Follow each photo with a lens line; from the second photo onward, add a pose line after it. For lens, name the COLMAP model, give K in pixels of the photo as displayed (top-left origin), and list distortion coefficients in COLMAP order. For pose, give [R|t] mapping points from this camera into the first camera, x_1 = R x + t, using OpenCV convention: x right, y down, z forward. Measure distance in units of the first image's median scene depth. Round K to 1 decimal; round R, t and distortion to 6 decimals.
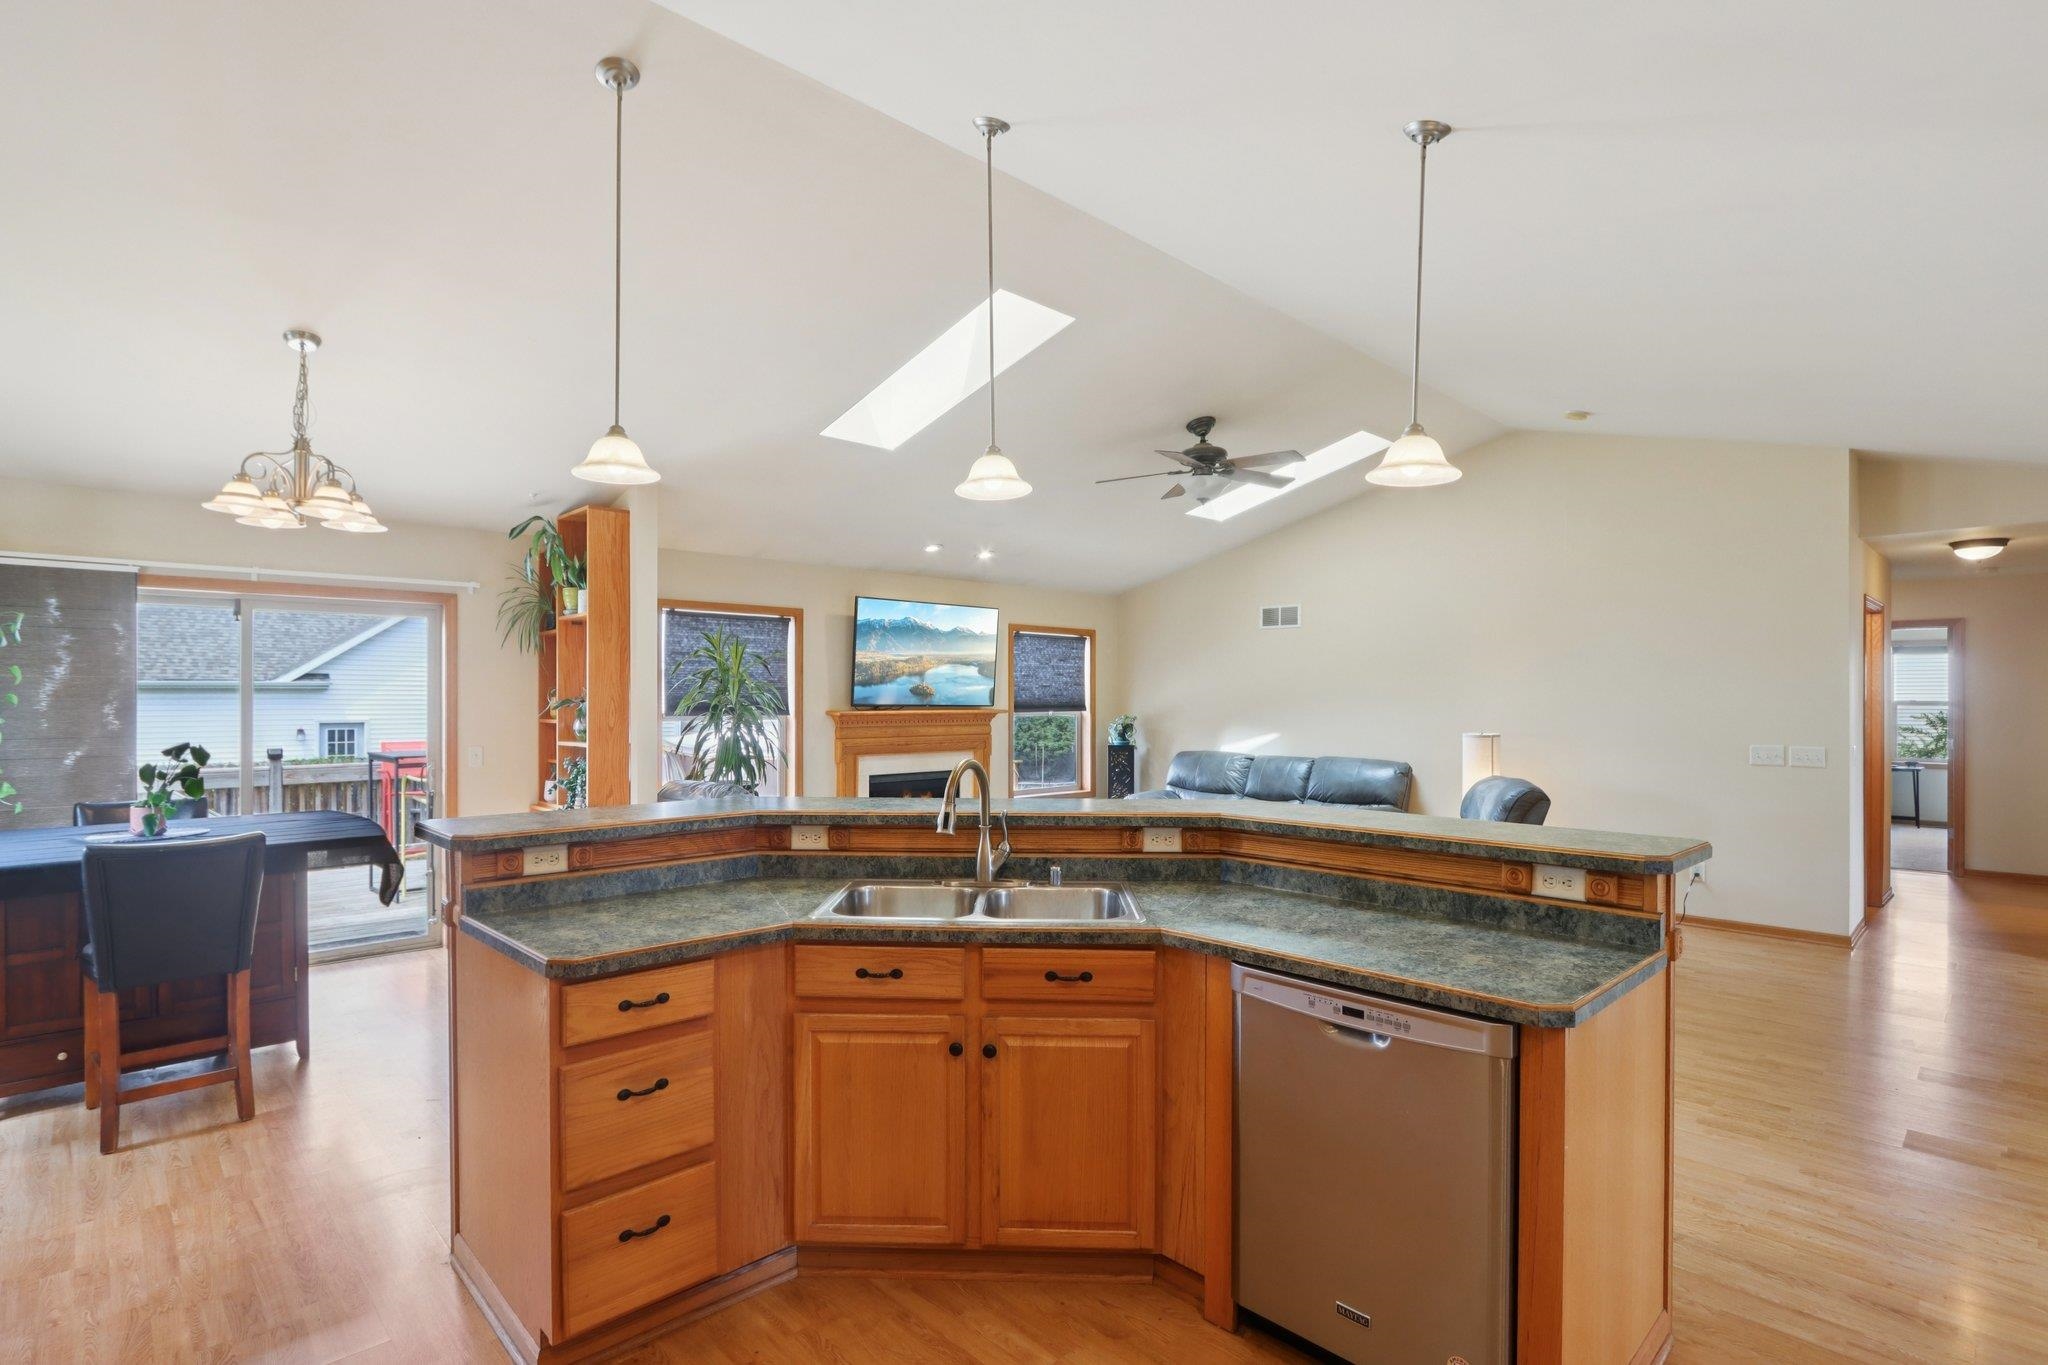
lens RADIAL K [[985.1, 0, 1017.0], [0, 985.1, 708.3], [0, 0, 1]] dist [-0.000797, 0.000272]
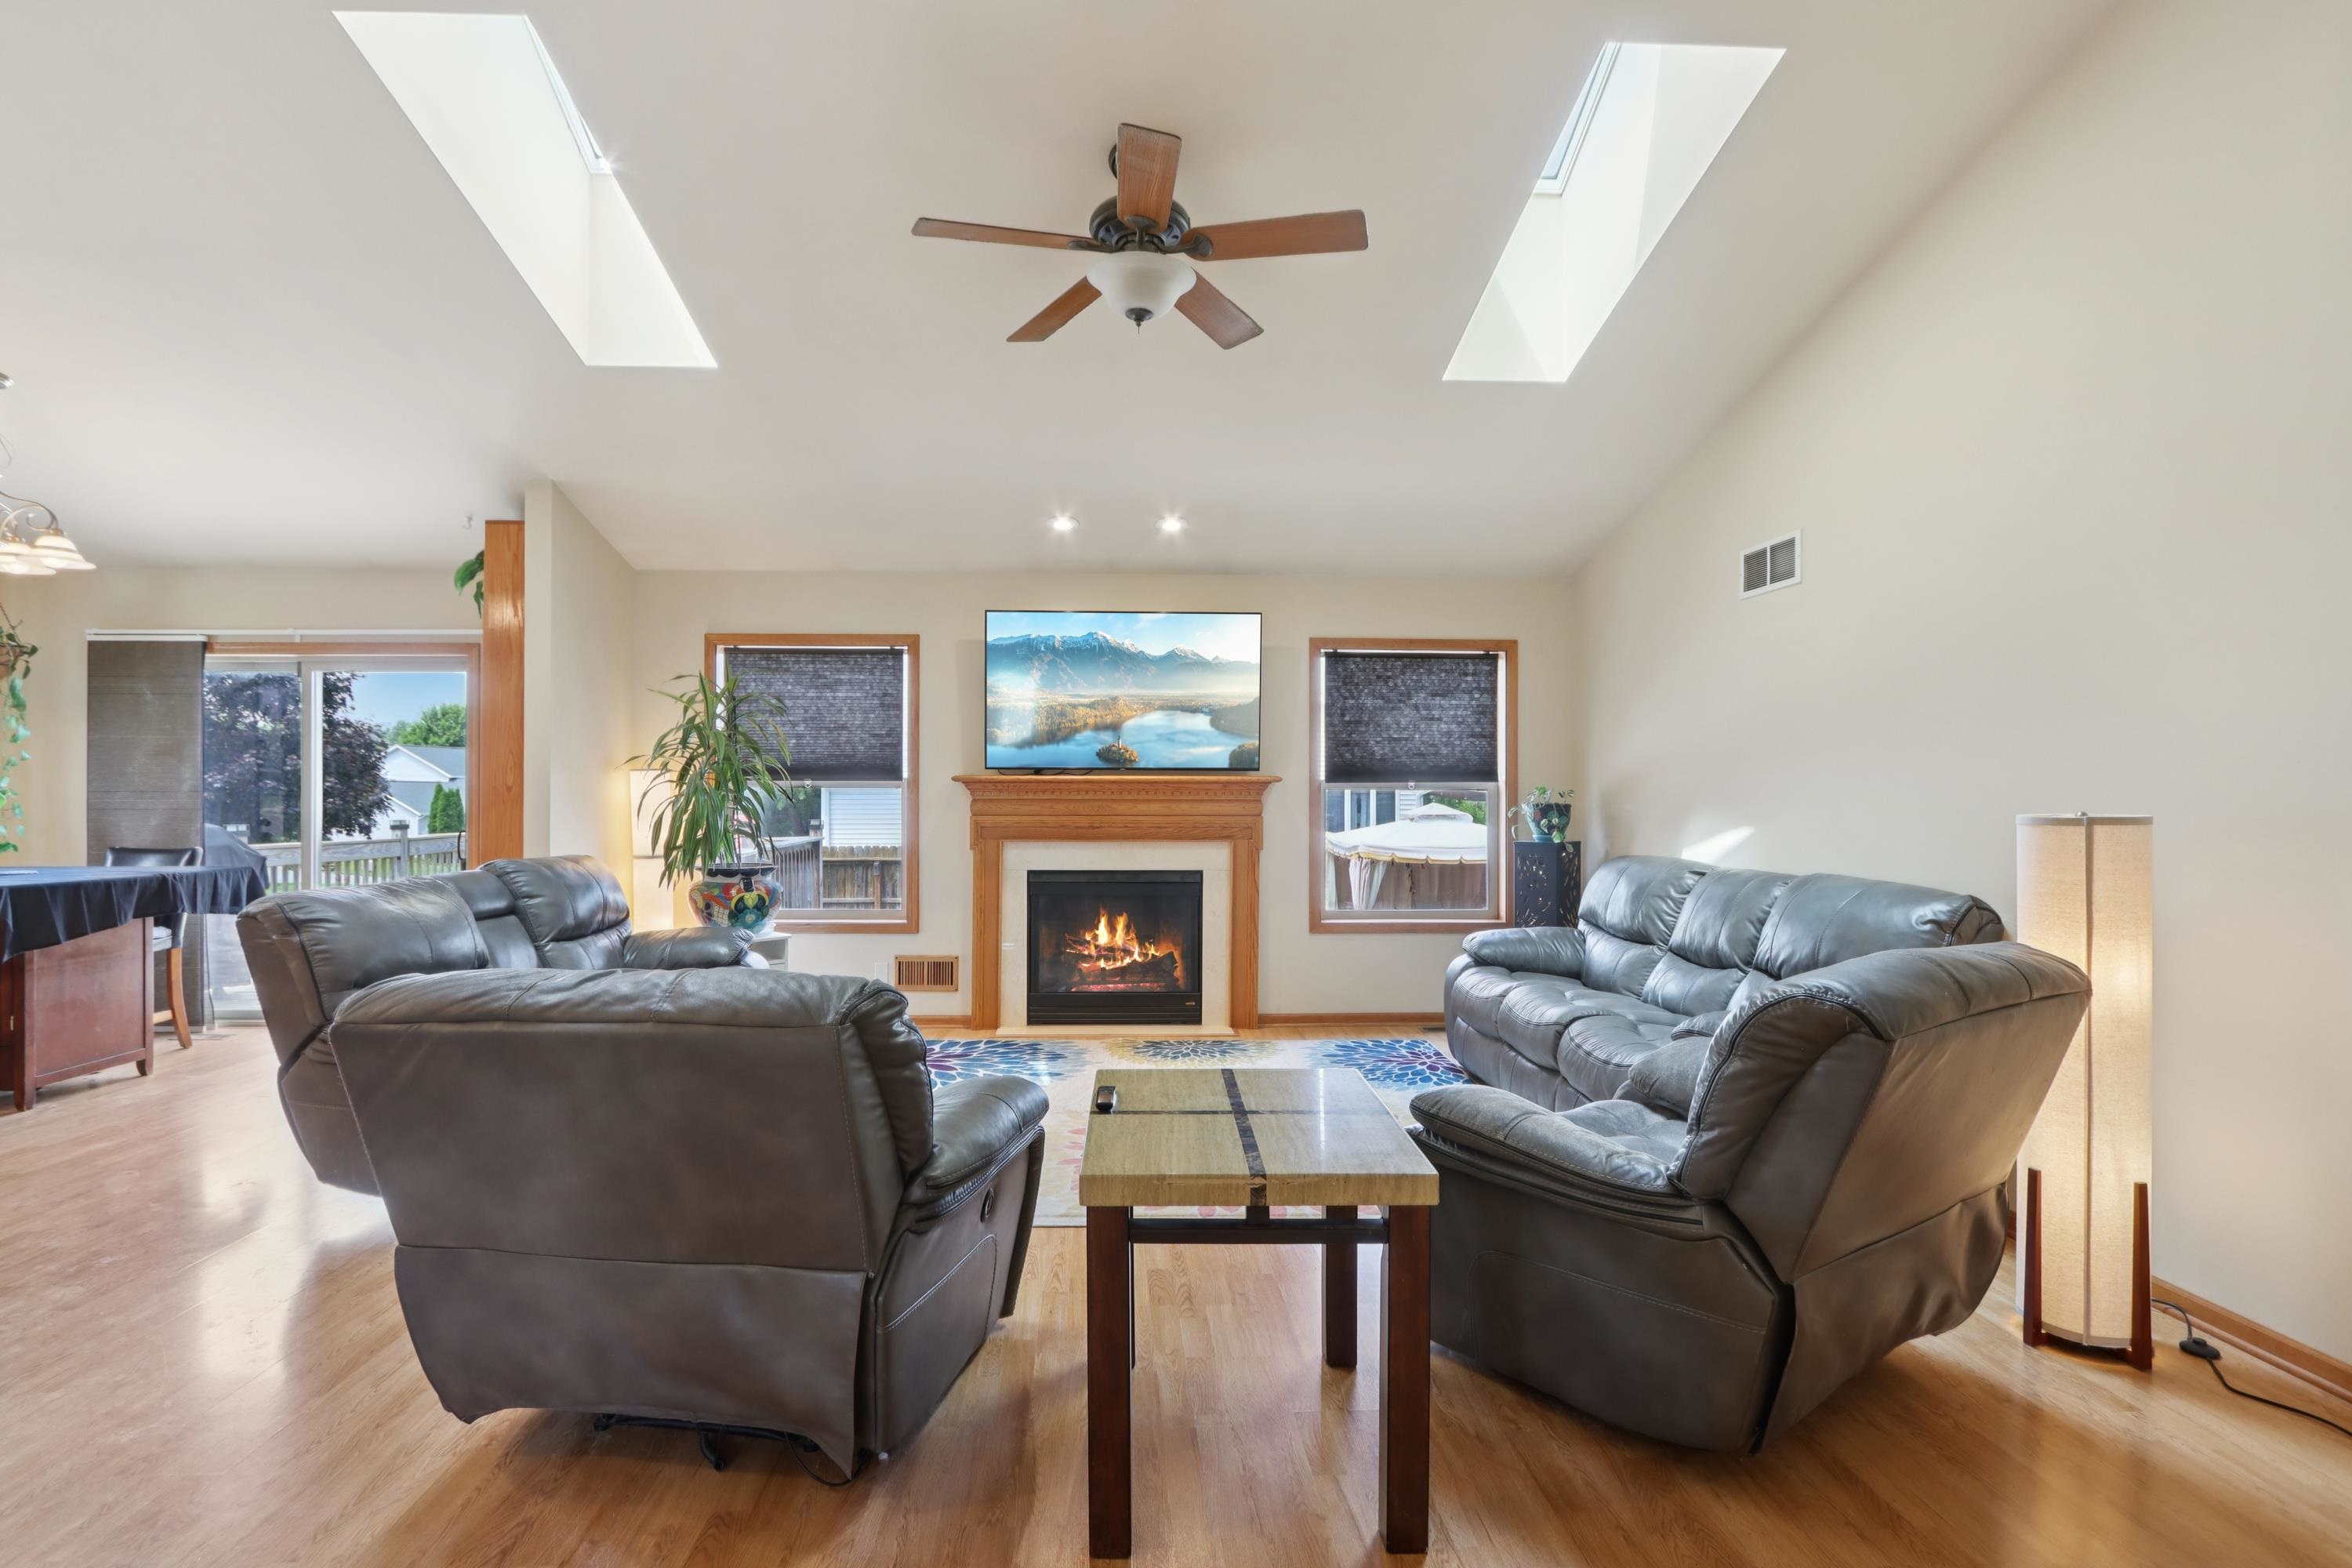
lens RADIAL K [[1131.3, 0, 1145.2], [0, 1131.3, 809.1], [0, 0, 1]] dist [-0.000797, 0.000272]
pose [[0.742453, 0.008773, -0.669841, 0.431448], [-0.009232, 0.999953, 0.002864, 0.021559], [0.669835, 0.004058, 0.742499, 0.456119]]
